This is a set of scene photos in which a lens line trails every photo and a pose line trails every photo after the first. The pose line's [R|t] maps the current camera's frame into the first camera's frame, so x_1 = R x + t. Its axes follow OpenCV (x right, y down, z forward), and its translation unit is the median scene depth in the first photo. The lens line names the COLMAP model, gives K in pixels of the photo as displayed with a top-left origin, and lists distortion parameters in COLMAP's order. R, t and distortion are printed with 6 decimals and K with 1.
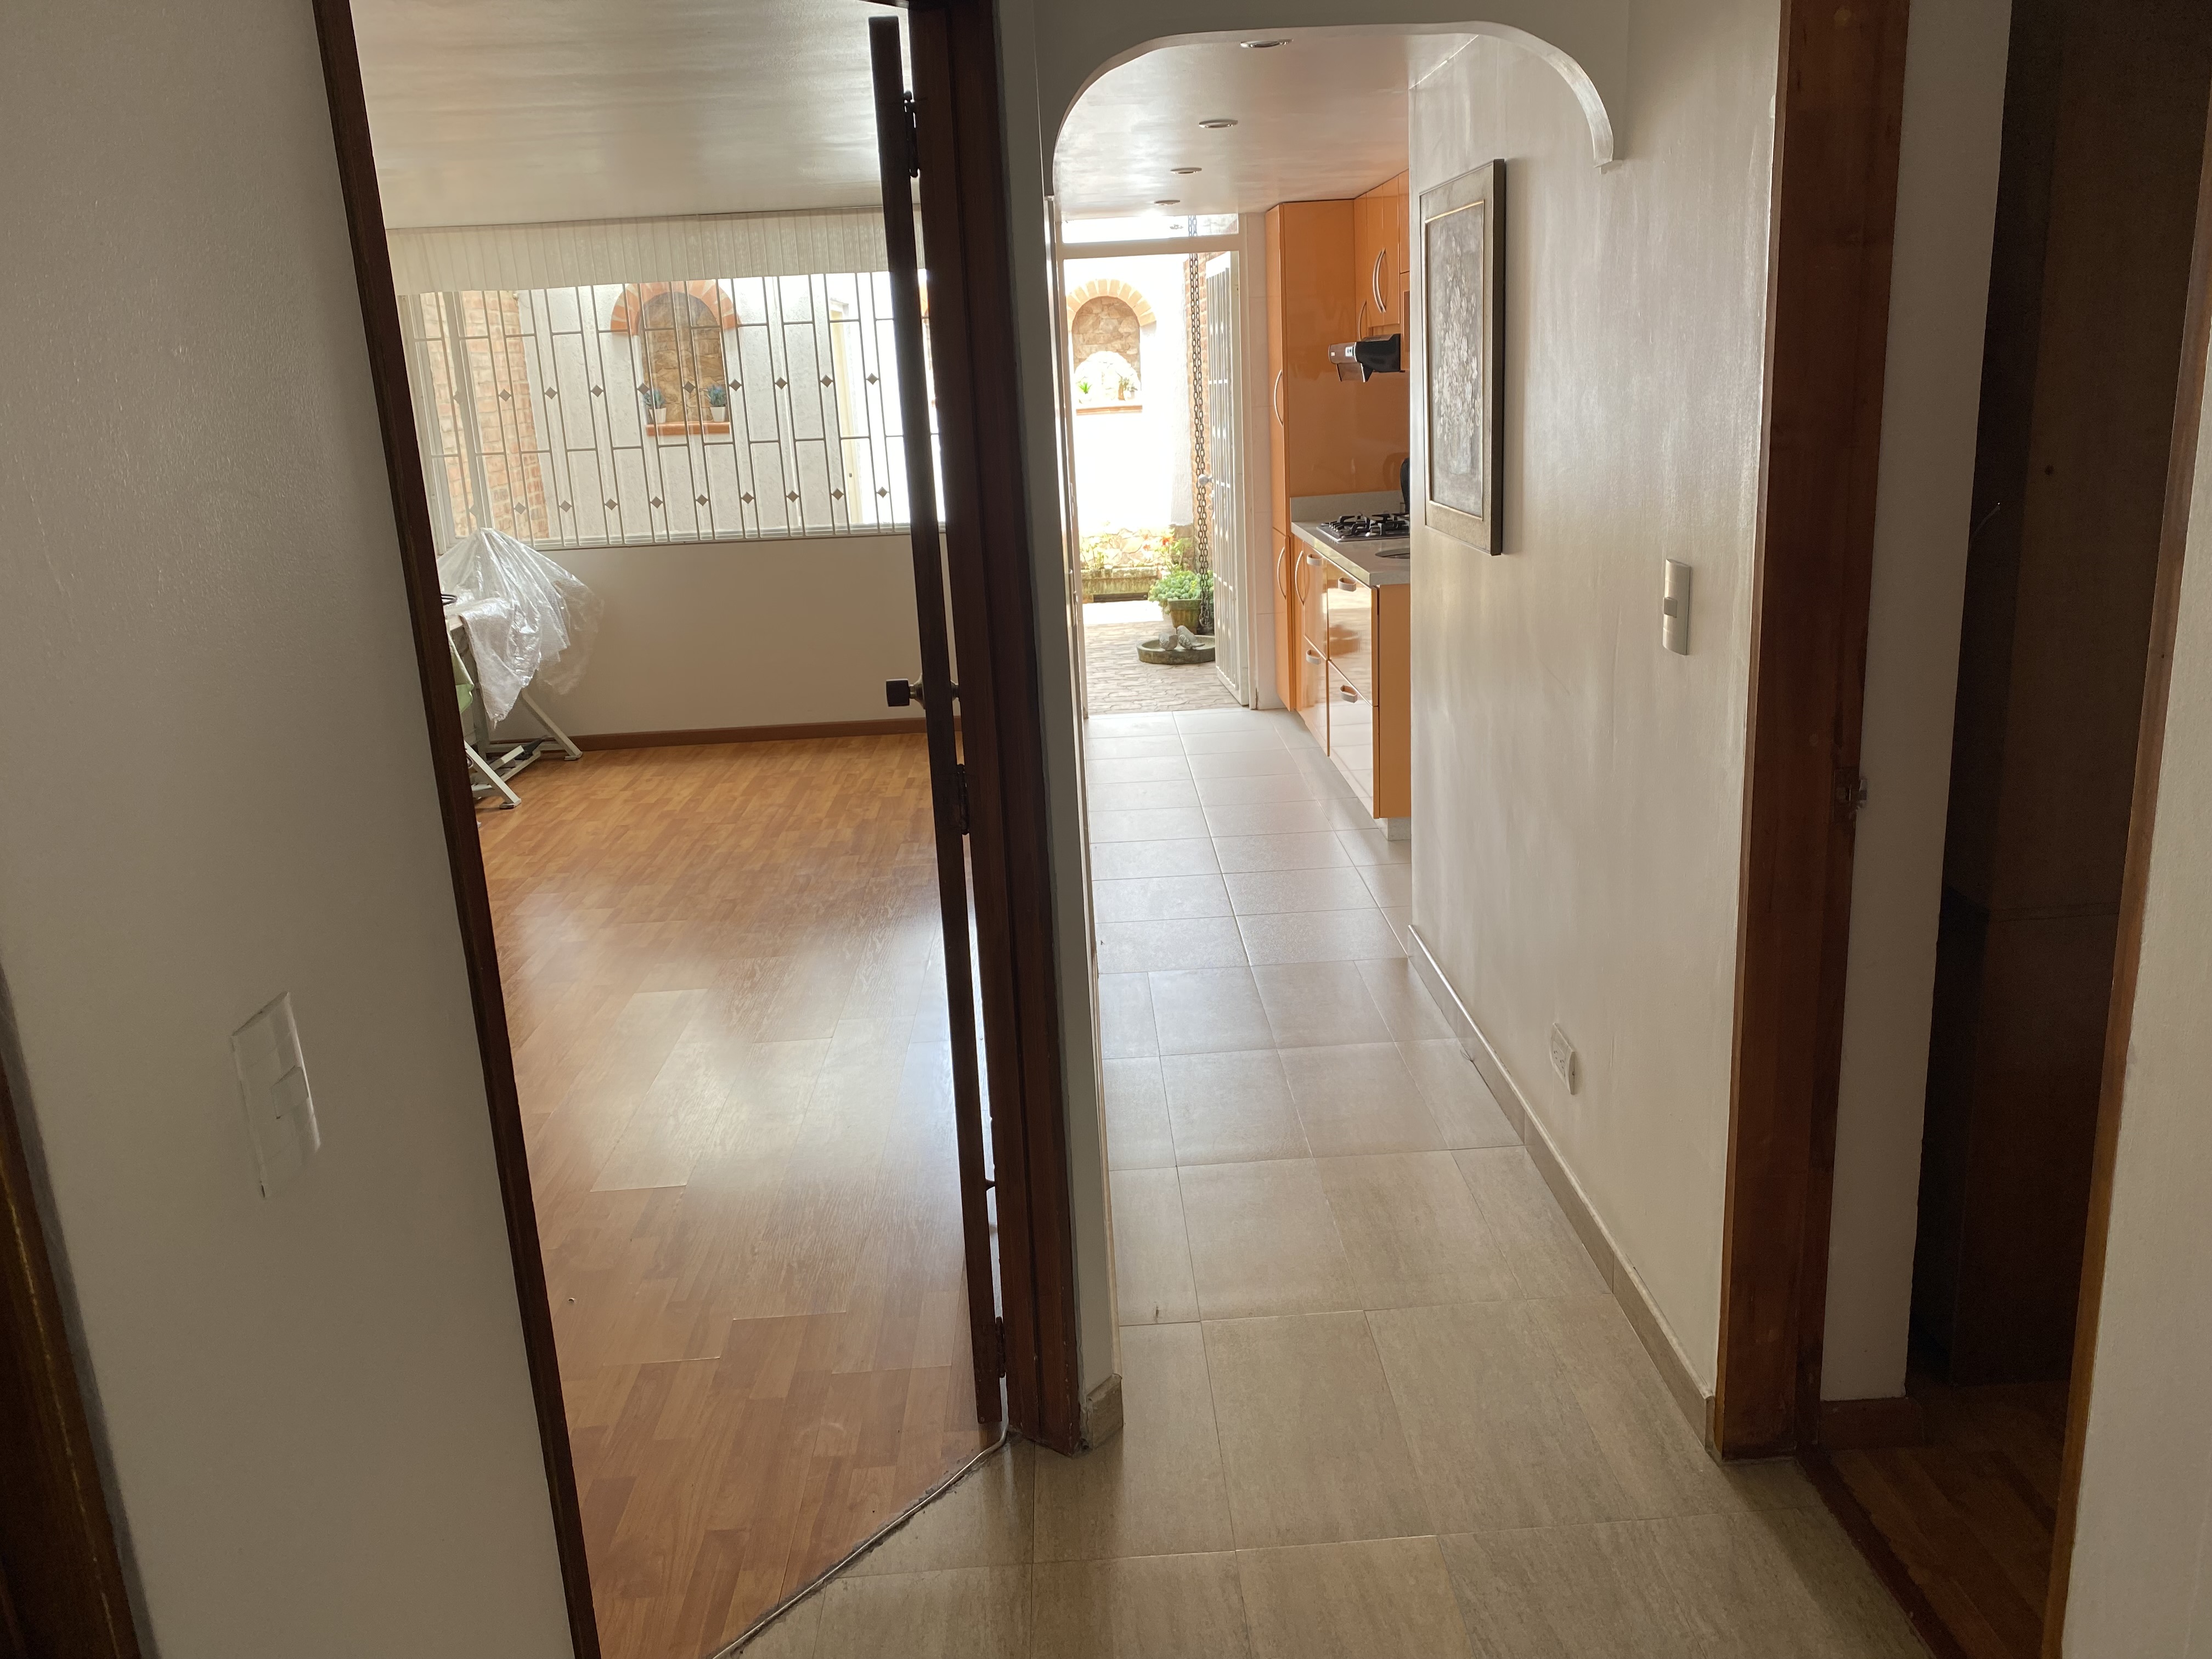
lens RADIAL K [[1683.6, 0, 1107.9], [0, 1683.6, 827.6], [0, 0, 1]] dist [-0.000384, -0.000678]
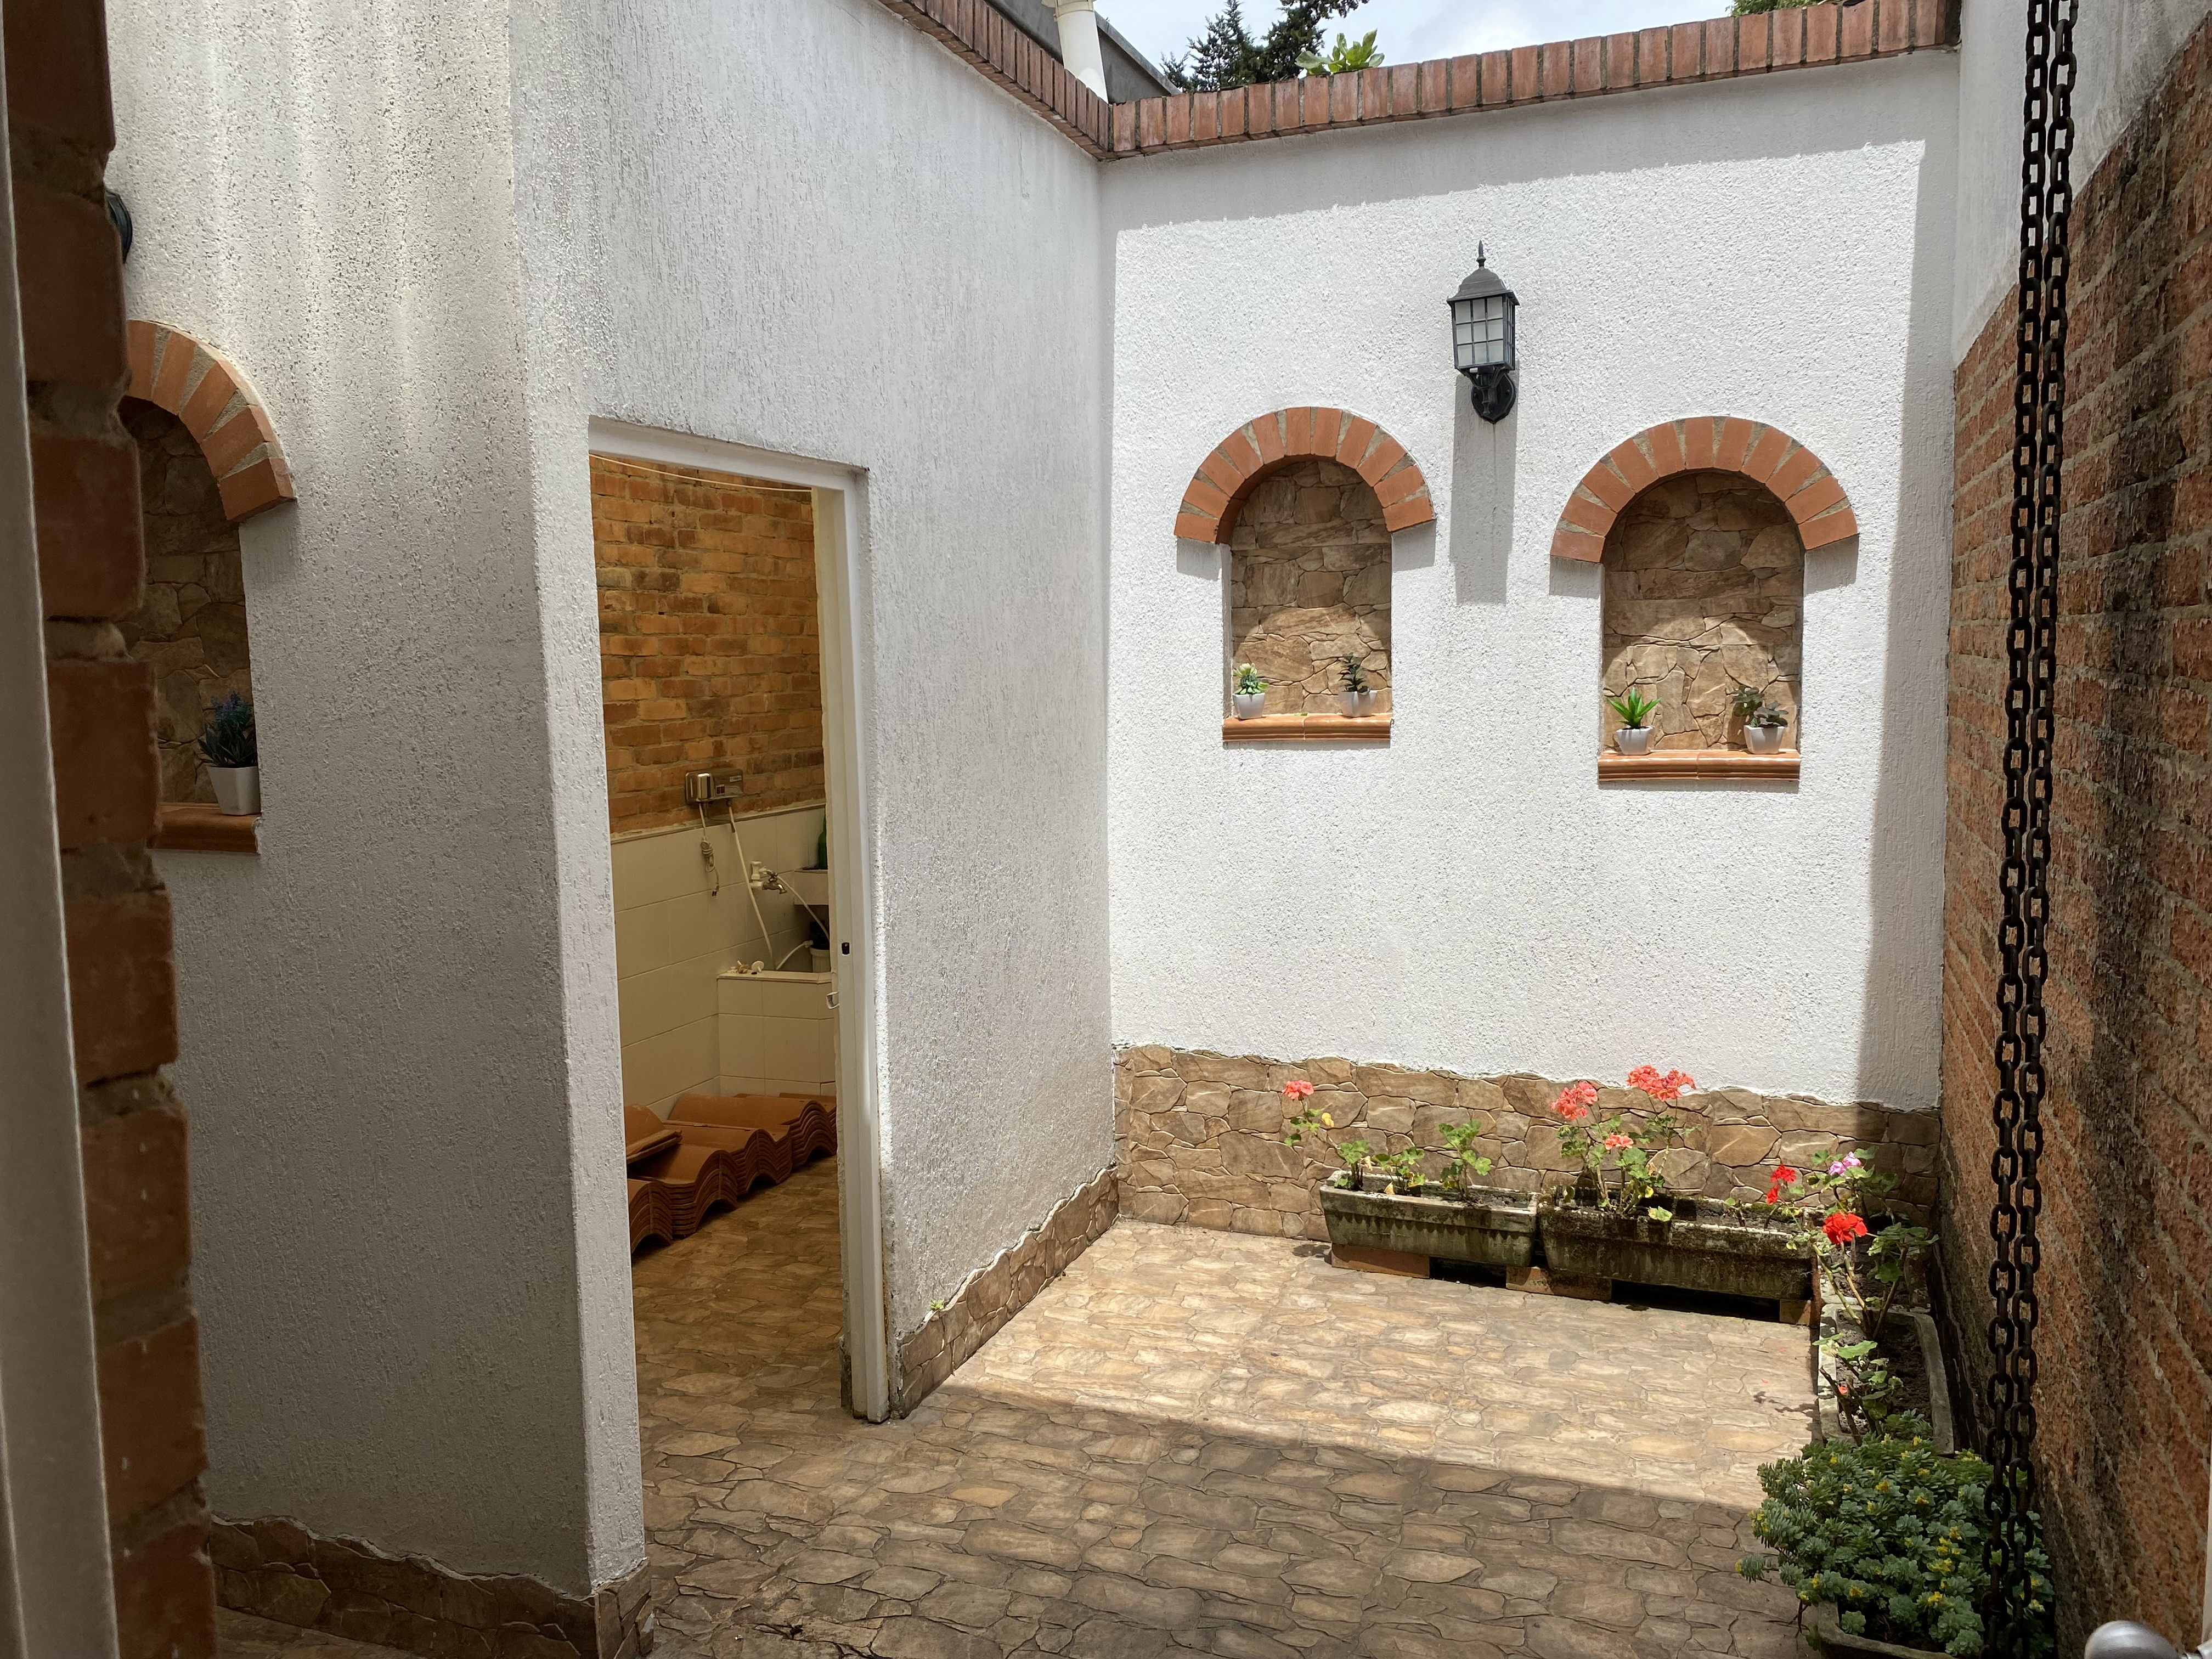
lens RADIAL K [[1683.6, 0, 1106.3], [0, 1683.6, 826.6], [0, 0, 1]] dist [-0.000384, -0.000678]
pose [[0.922278, 0.065829, -0.380879, 0.022085], [-0.123146, 0.984085, -0.128108, -0.175092], [0.366384, 0.165055, 0.915707, 0.624096]]
